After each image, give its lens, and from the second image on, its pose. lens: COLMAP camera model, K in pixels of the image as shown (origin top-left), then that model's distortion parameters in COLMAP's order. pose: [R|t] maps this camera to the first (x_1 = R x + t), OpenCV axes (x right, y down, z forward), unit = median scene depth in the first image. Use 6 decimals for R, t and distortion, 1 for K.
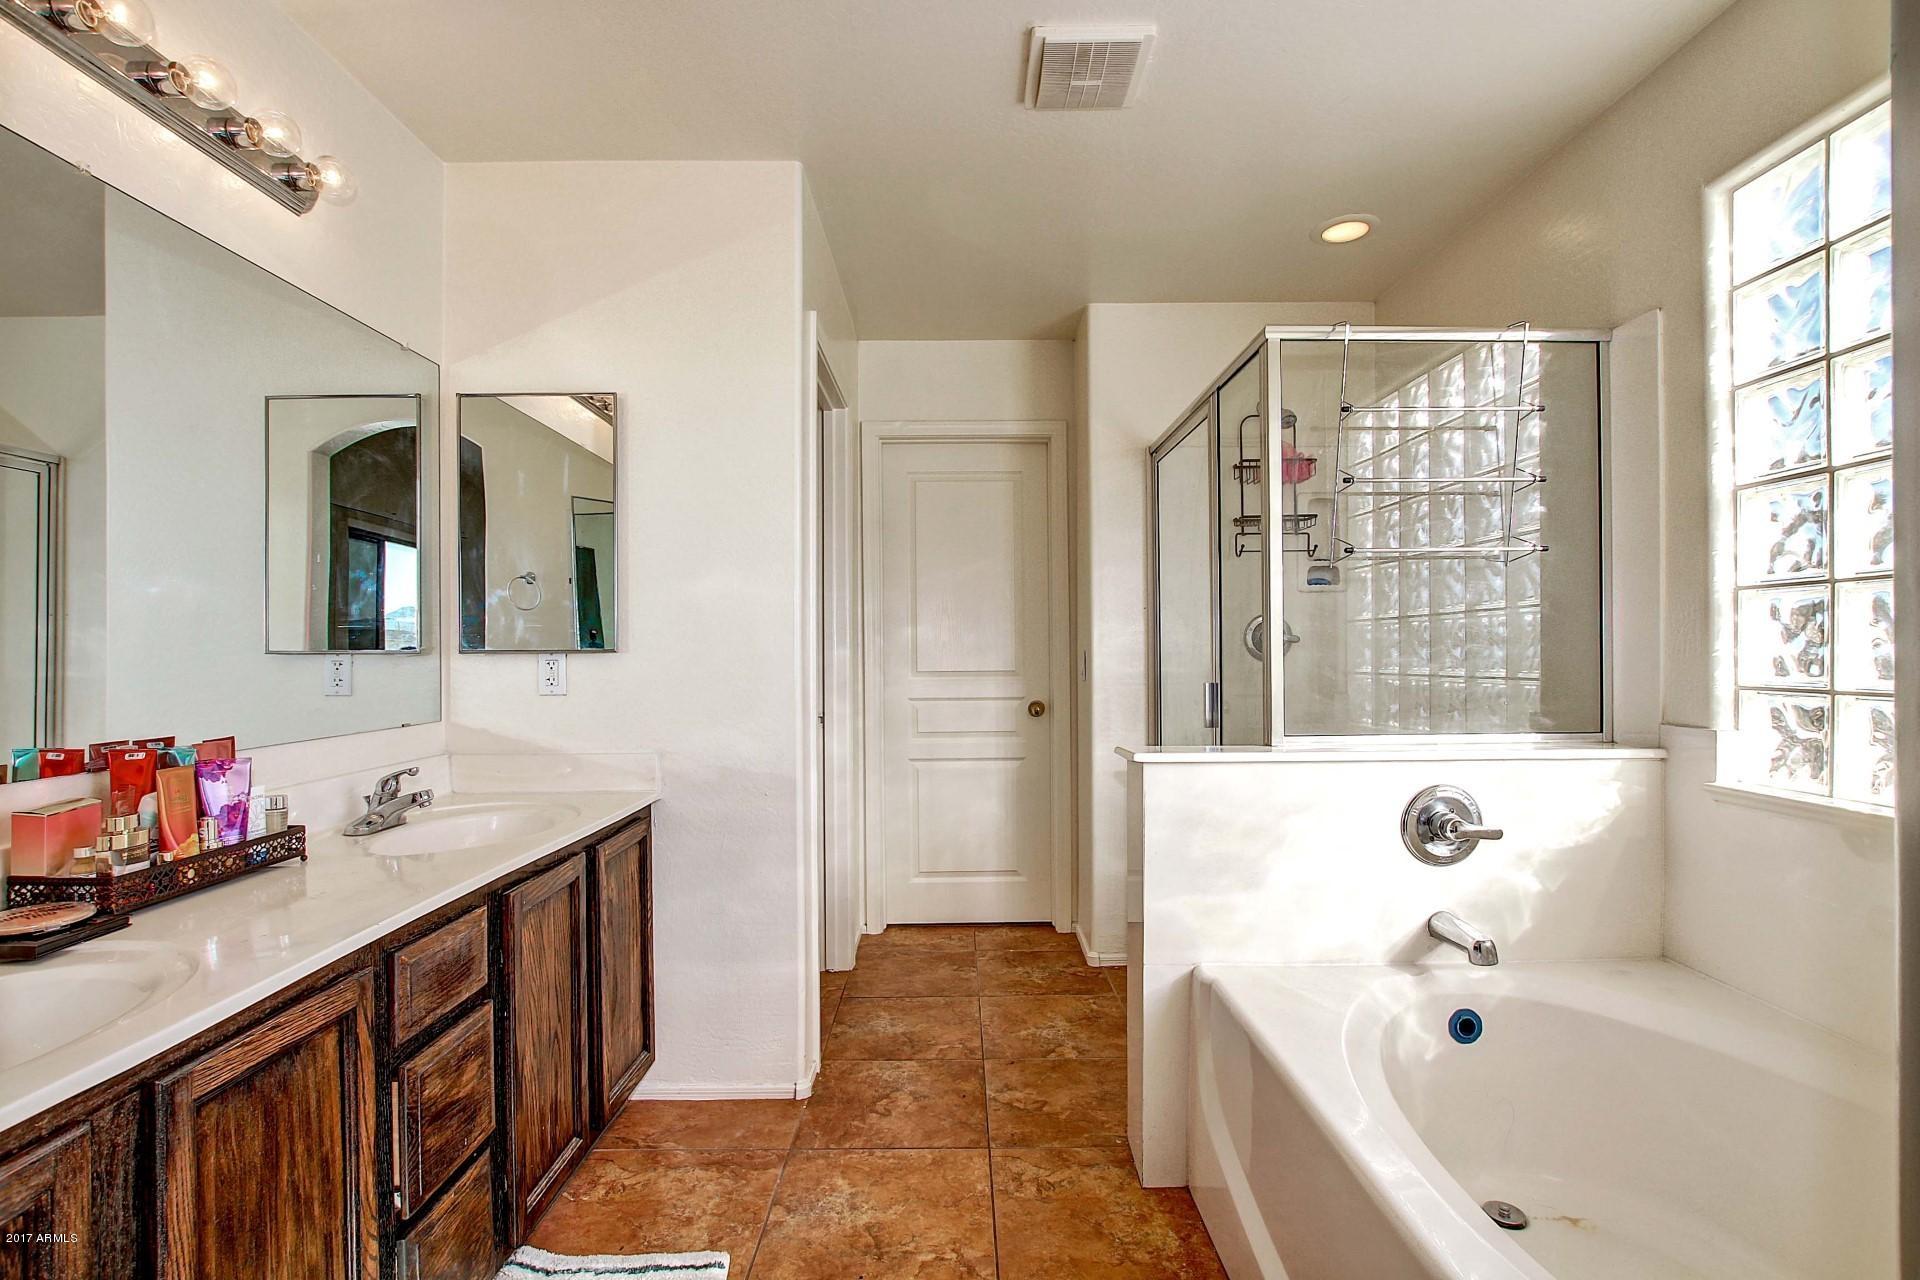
lens RADIAL K [[895.7, 0, 963.2], [0, 895.7, 652.5], [0, 0, 1]] dist [-0.029801, 0.000476]
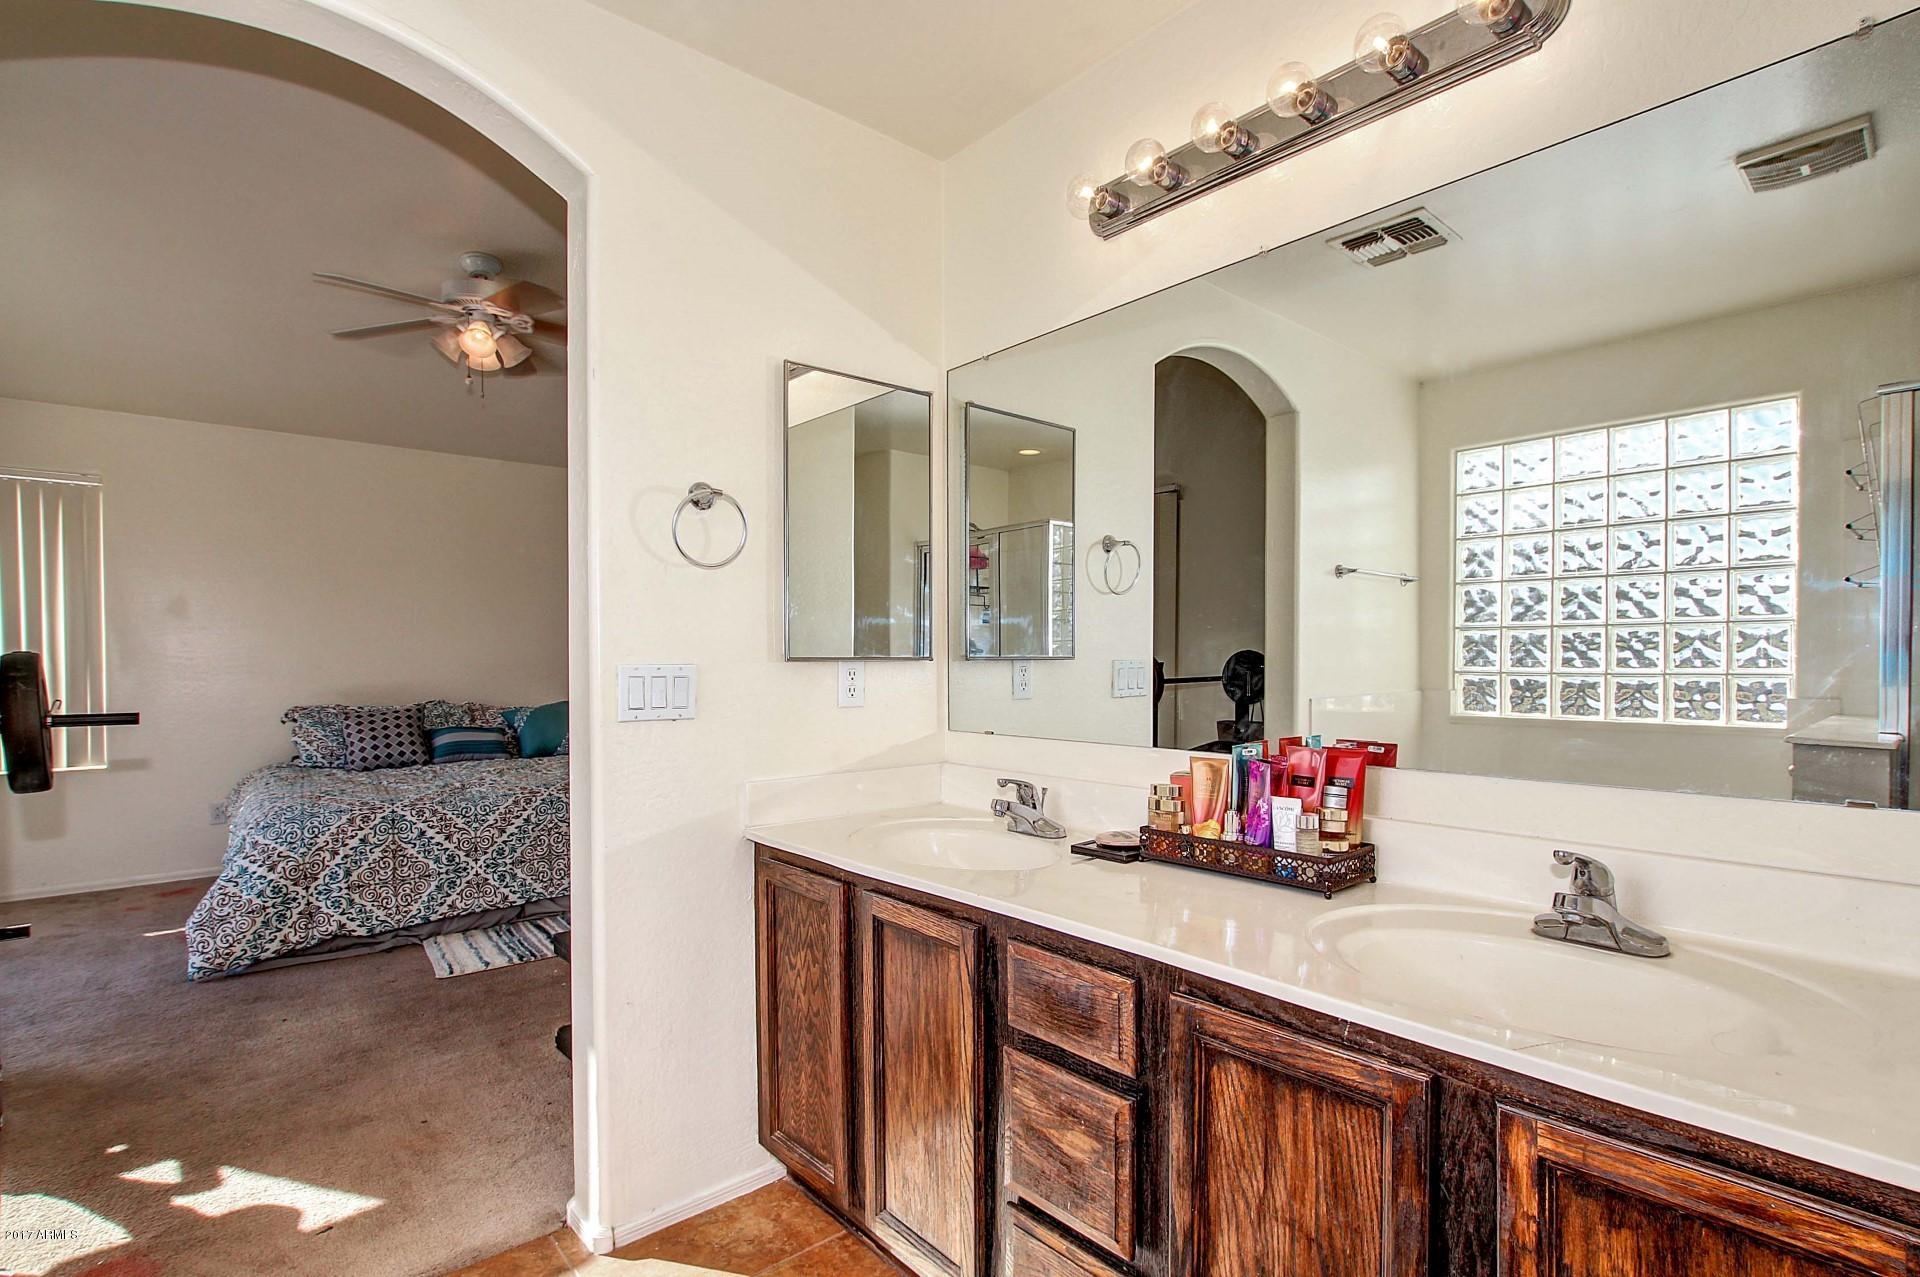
lens RADIAL K [[895.7, 0, 963.2], [0, 895.7, 651.0], [0, 0, 1]] dist [-0.029801, 0.000476]
pose [[-0.754042, 0.008889, -0.656765, 0.110399], [0.010184, 0.999946, 0.001842, -0.014232], [0.656747, -0.005299, -0.754093, 1.693714]]
